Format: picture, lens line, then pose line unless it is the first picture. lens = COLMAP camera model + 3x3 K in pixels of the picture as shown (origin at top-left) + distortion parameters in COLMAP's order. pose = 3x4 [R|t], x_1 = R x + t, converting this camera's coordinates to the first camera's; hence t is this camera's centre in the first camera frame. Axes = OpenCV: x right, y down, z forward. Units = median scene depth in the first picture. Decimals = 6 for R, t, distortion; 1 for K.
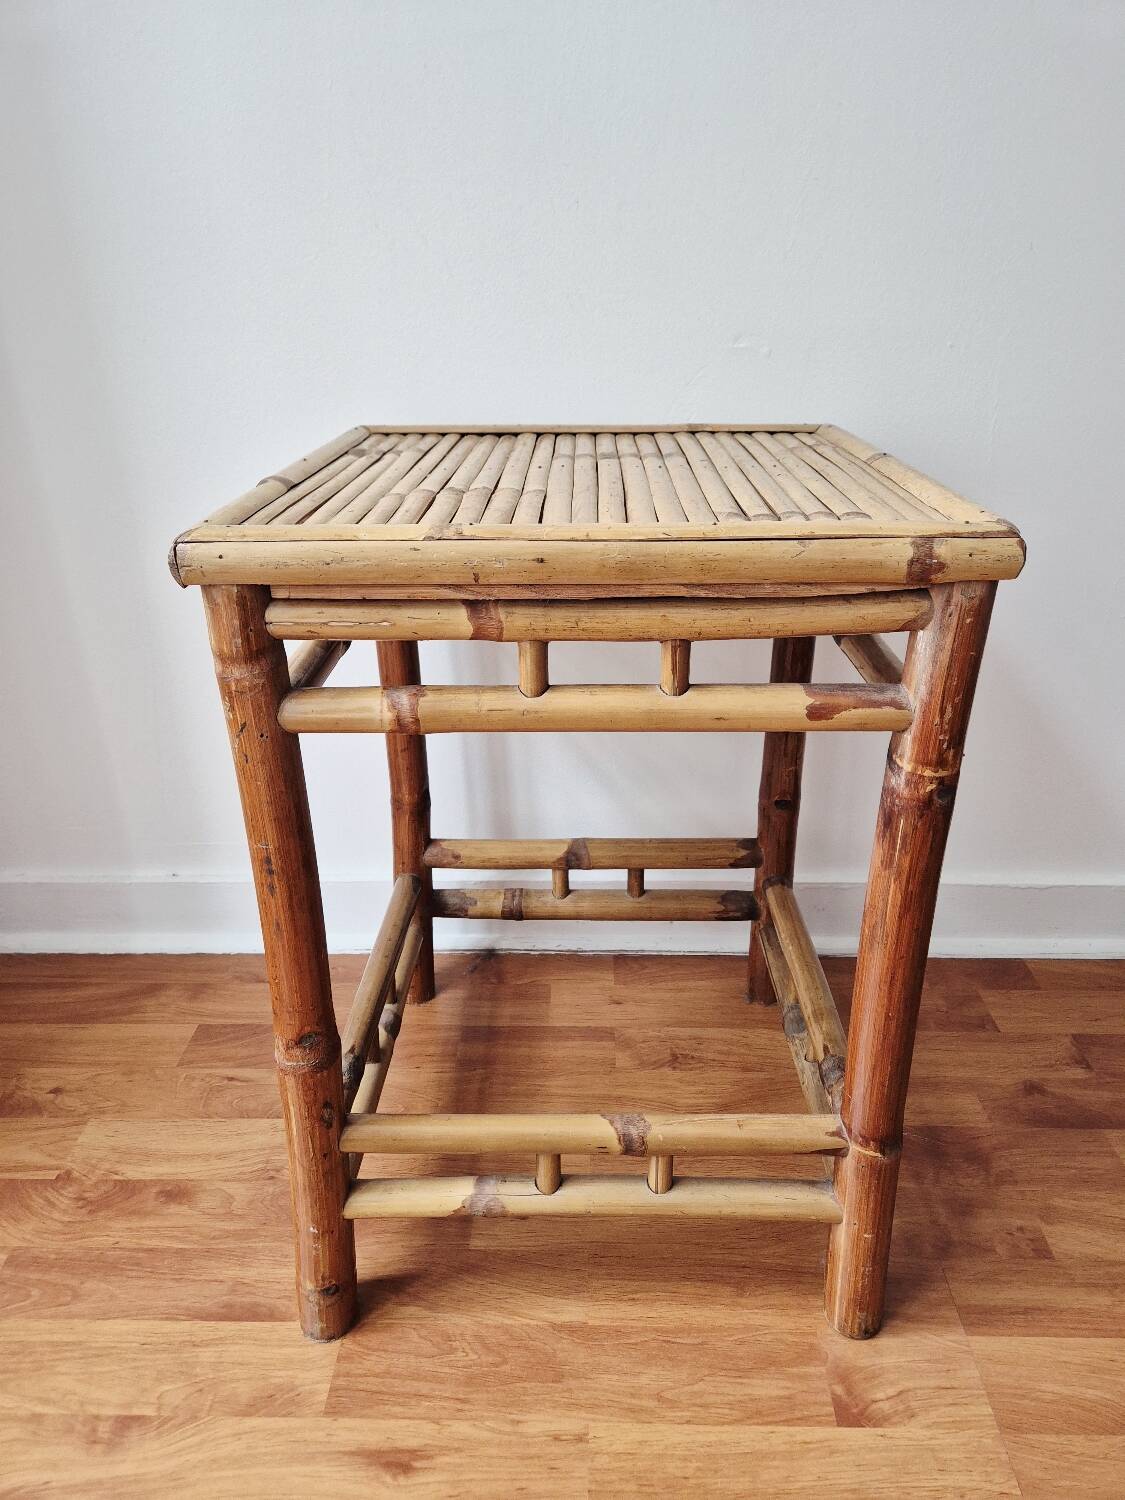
lens RADIAL K [[1004.4, 0, 567.5], [0, 1004.4, 750.1], [0, 0, 1]] dist [0.055834, -0.047478]
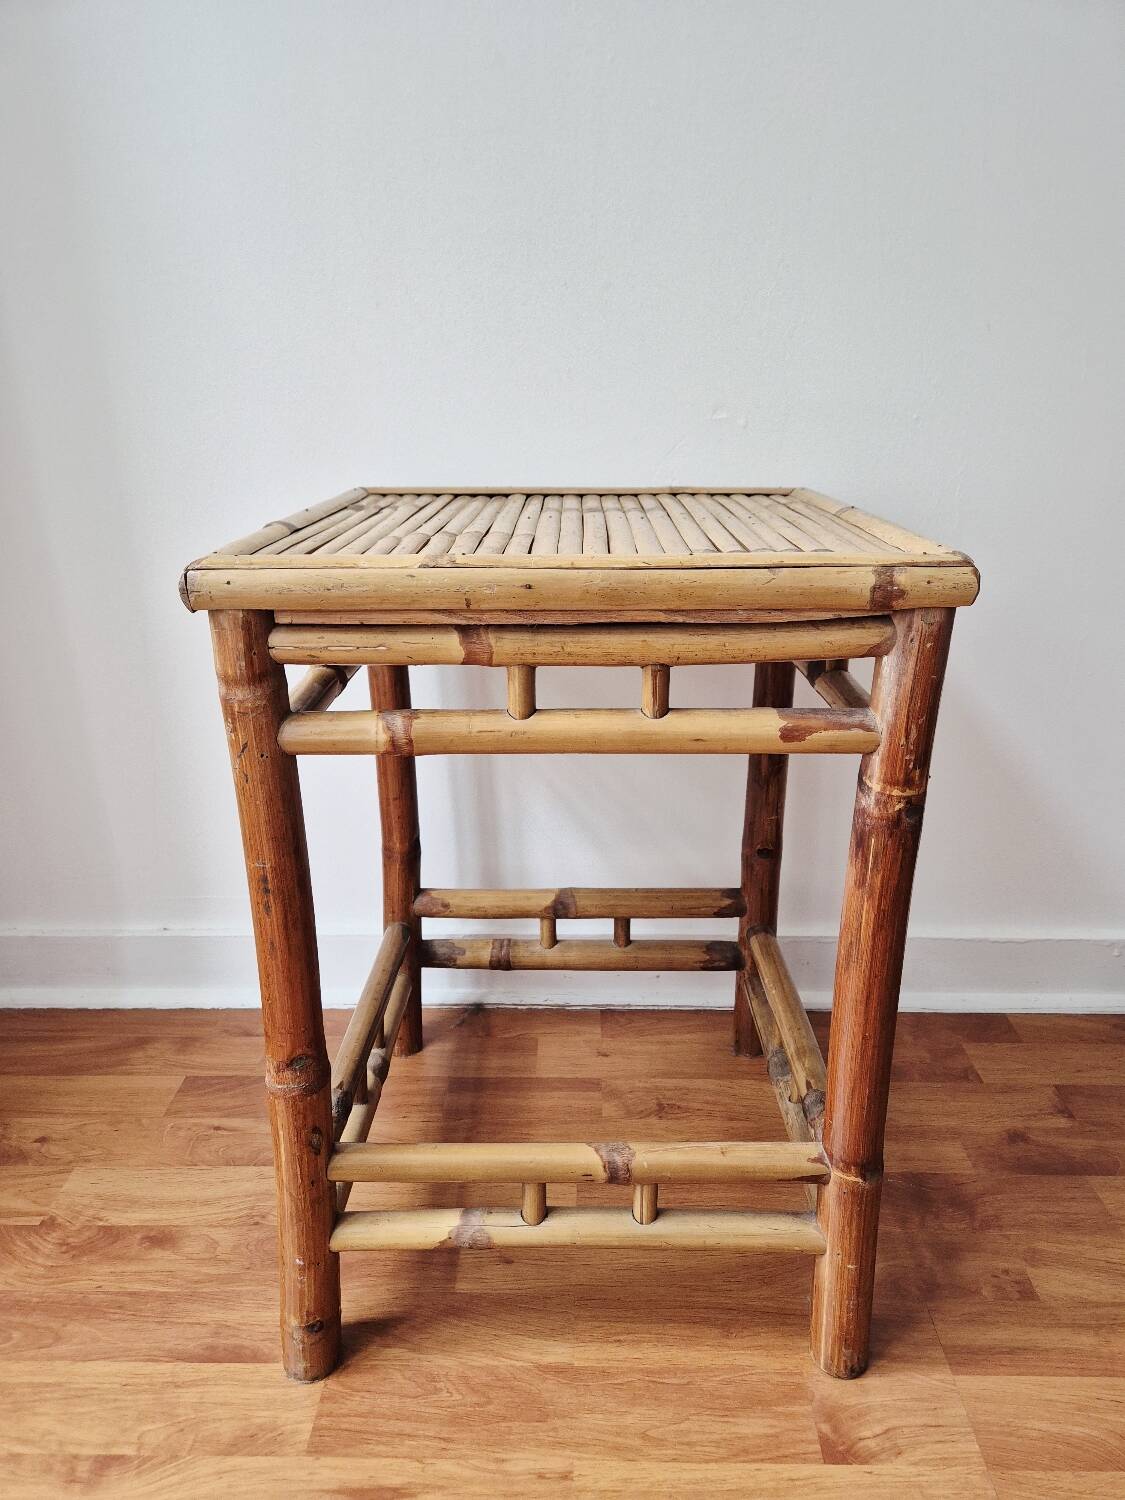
lens RADIAL K [[1004.4, 0, 564.5], [0, 1004.4, 765.9], [0, 0, 1]] dist [0.055834, -0.047478]
pose [[0.999972, 0.002517, 0.007115, 0.002878], [-0.001991, 0.997323, -0.073090, 0.051961], [-0.007280, 0.073074, 0.997300, -0.034471]]
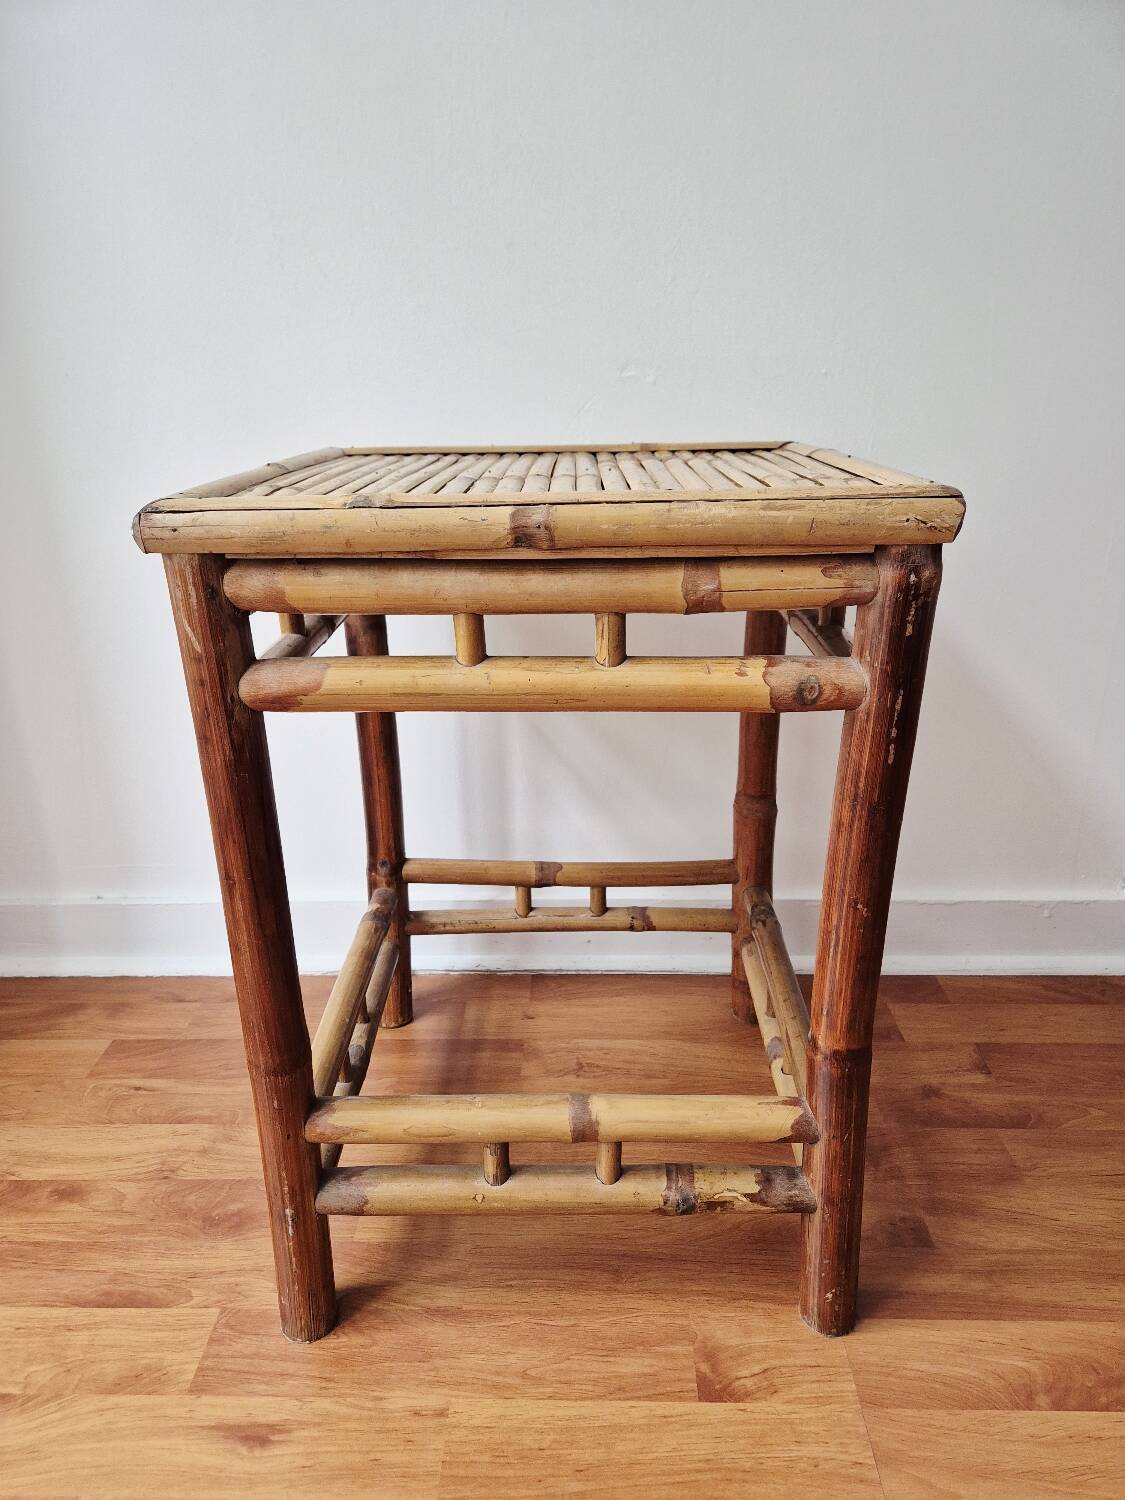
lens RADIAL K [[1004.4, 0, 558.5], [0, 1004.4, 767.9], [0, 0, 1]] dist [0.055834, -0.047478]
pose [[0.999958, -0.005824, -0.007059, 0.122861], [0.005336, 0.997723, -0.067230, 0.097953], [0.007435, 0.067190, 0.997713, -0.034891]]
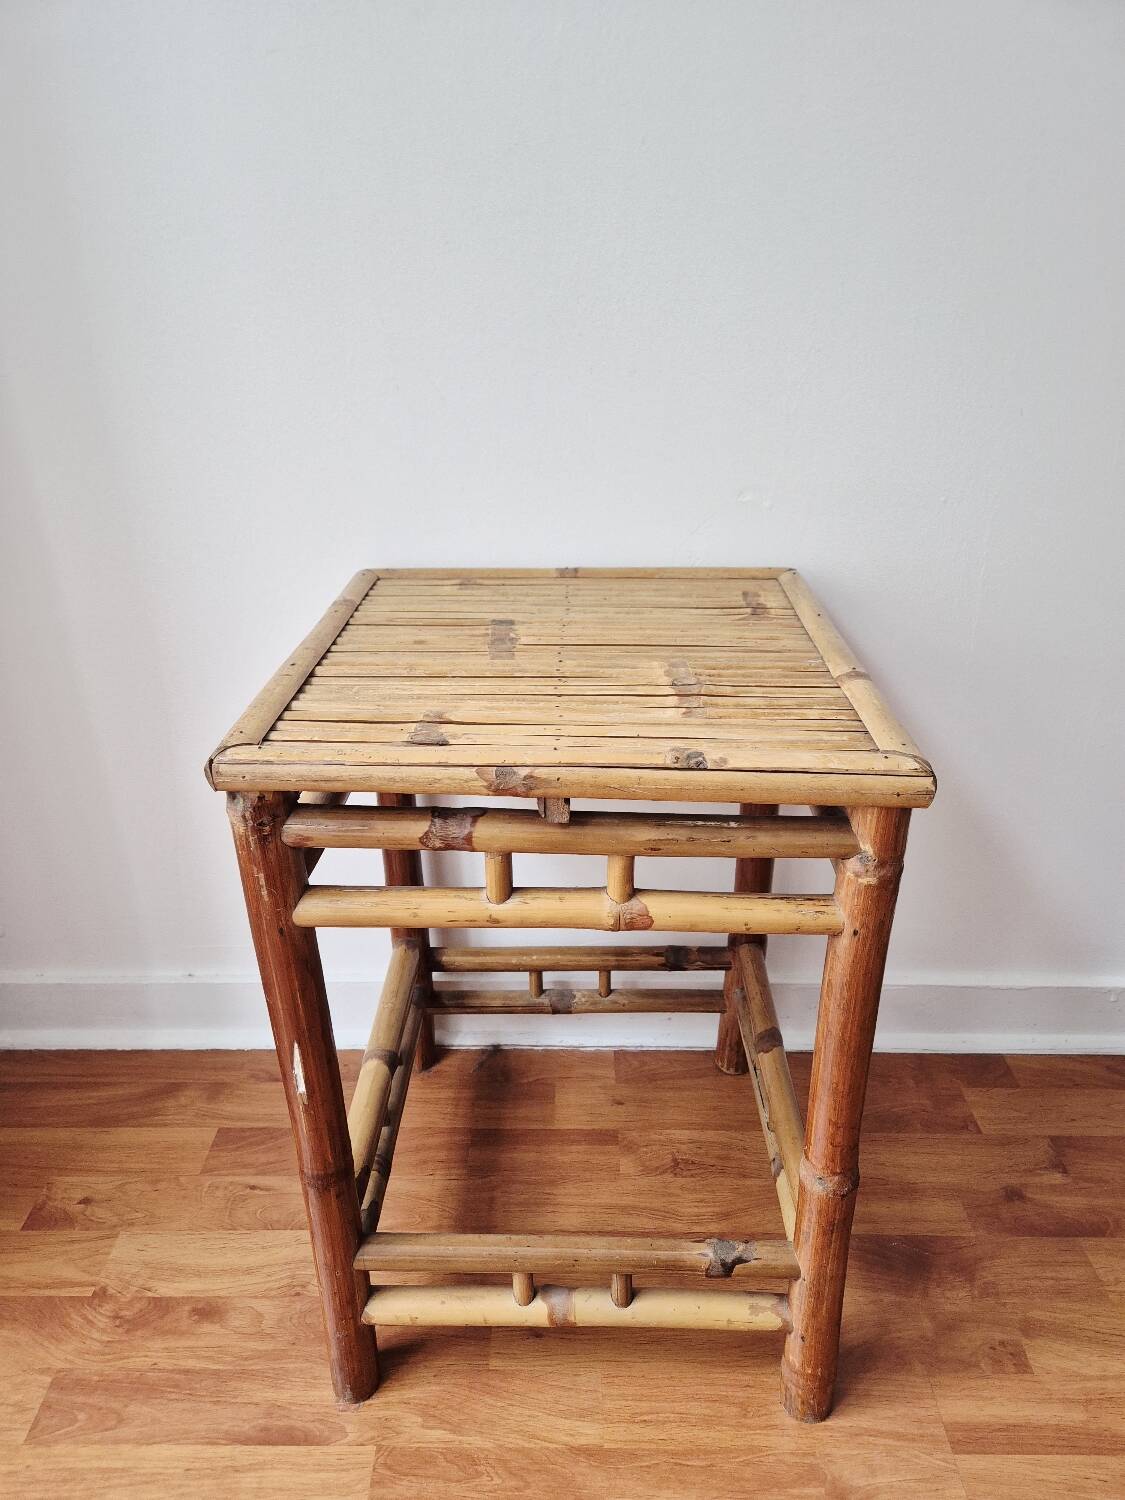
lens RADIAL K [[1004.4, 0, 560.2], [0, 1004.4, 769.5], [0, 0, 1]] dist [0.055834, -0.047478]
pose [[0.999821, 0.002100, 0.018784, -0.046034], [-0.002545, 0.999716, 0.023710, -0.170501], [-0.018729, -0.023754, 0.999542, -0.054978]]
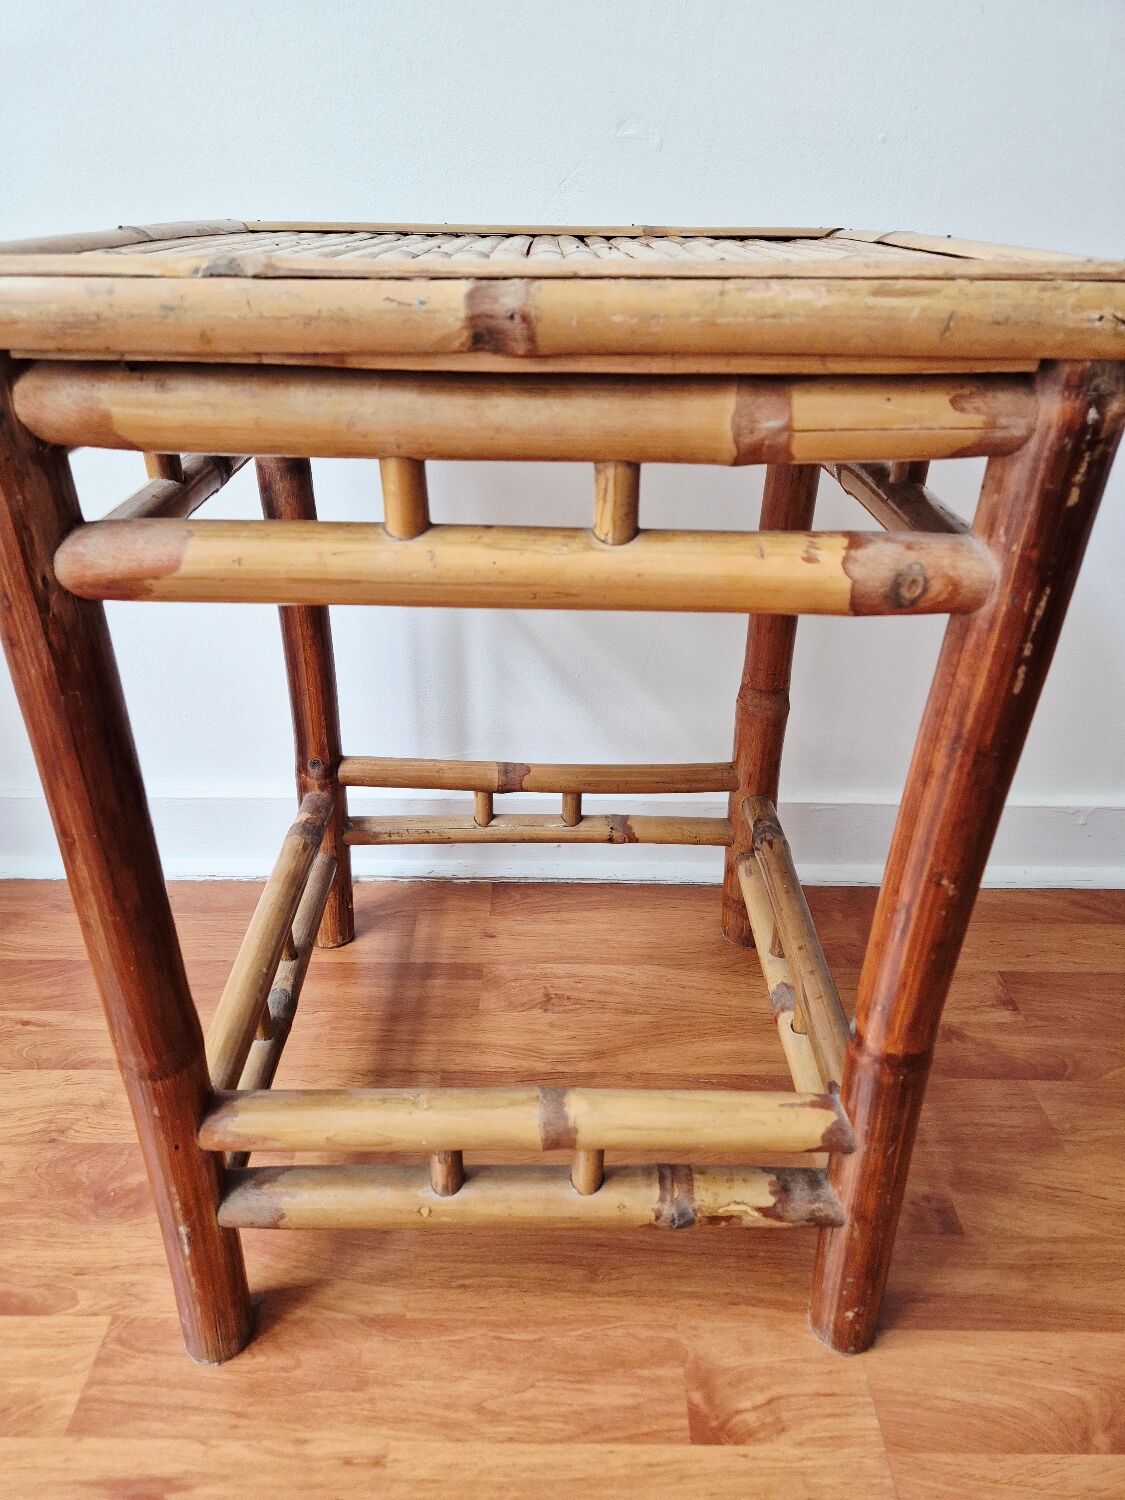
lens RADIAL K [[1004.4, 0, 548.4], [0, 1004.4, 749.4], [0, 0, 1]] dist [0.055834, -0.047478]
pose [[0.999737, 0.007333, 0.021717, 0.113371], [-0.008732, 0.997843, 0.065055, 0.044085], [-0.021193, -0.065228, 0.997645, 0.192302]]
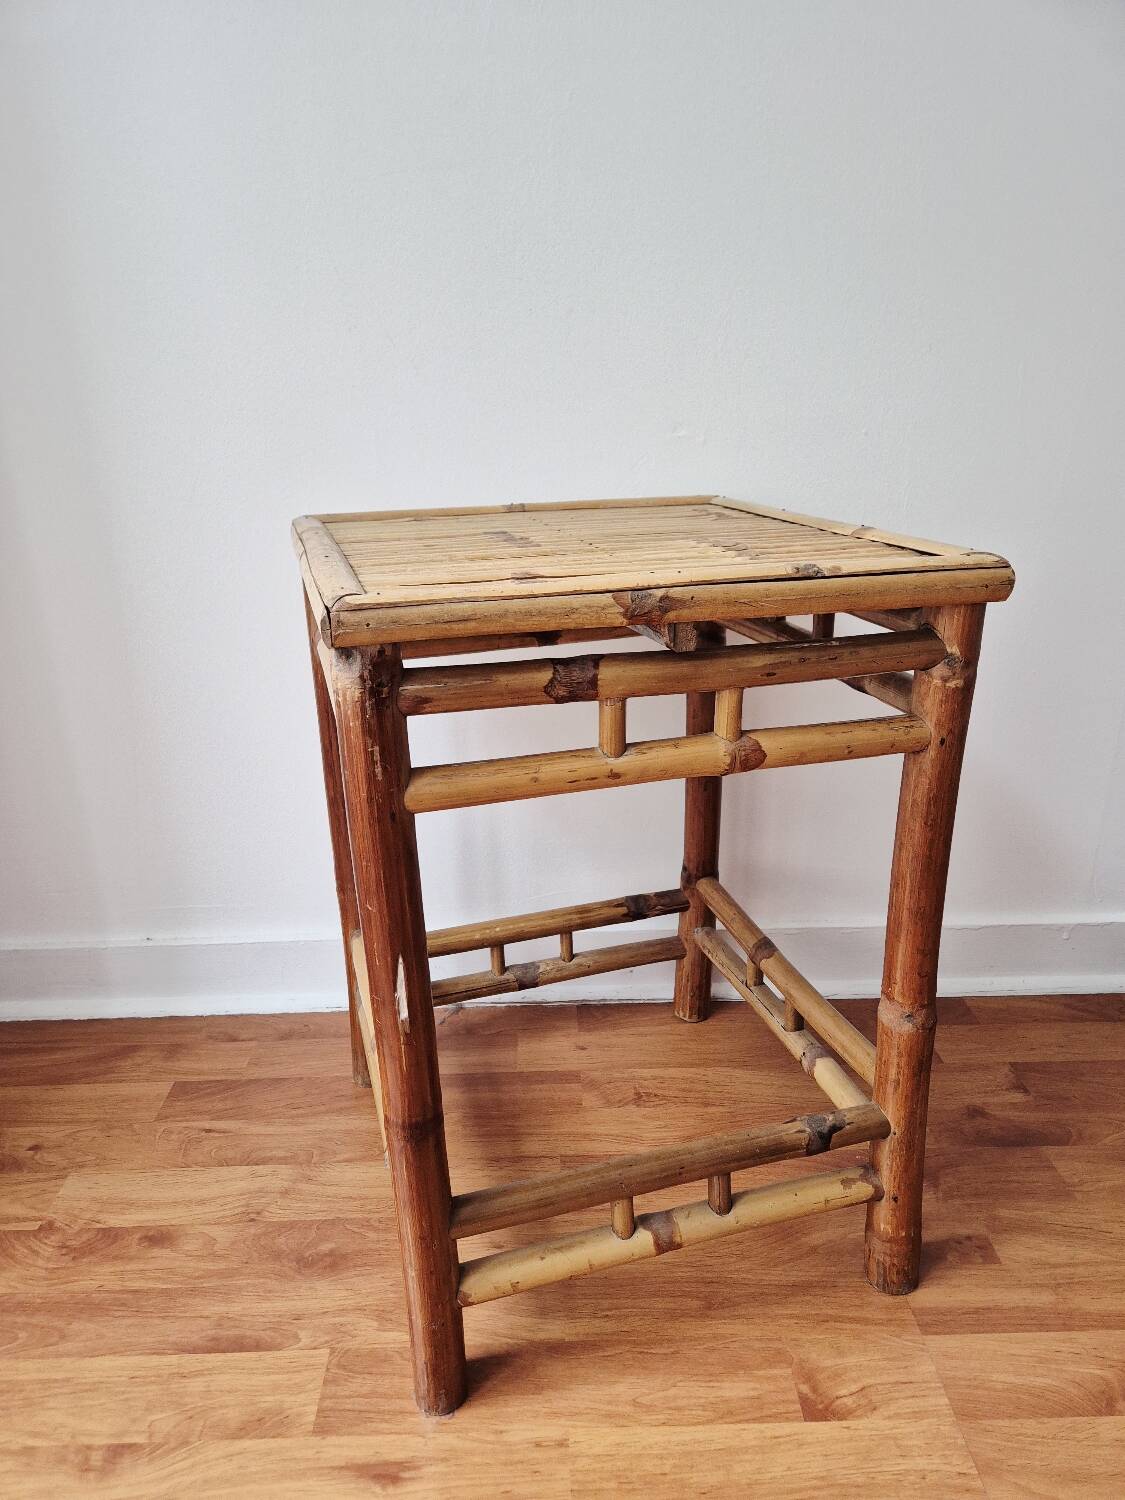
lens RADIAL K [[1004.4, 0, 557.7], [0, 1004.4, 755.3], [0, 0, 1]] dist [0.055834, -0.047478]
pose [[0.998981, -0.019047, 0.040916, -0.018015], [0.022609, 0.995825, -0.088437, 0.057812], [-0.039060, 0.089272, 0.995241, -0.089591]]
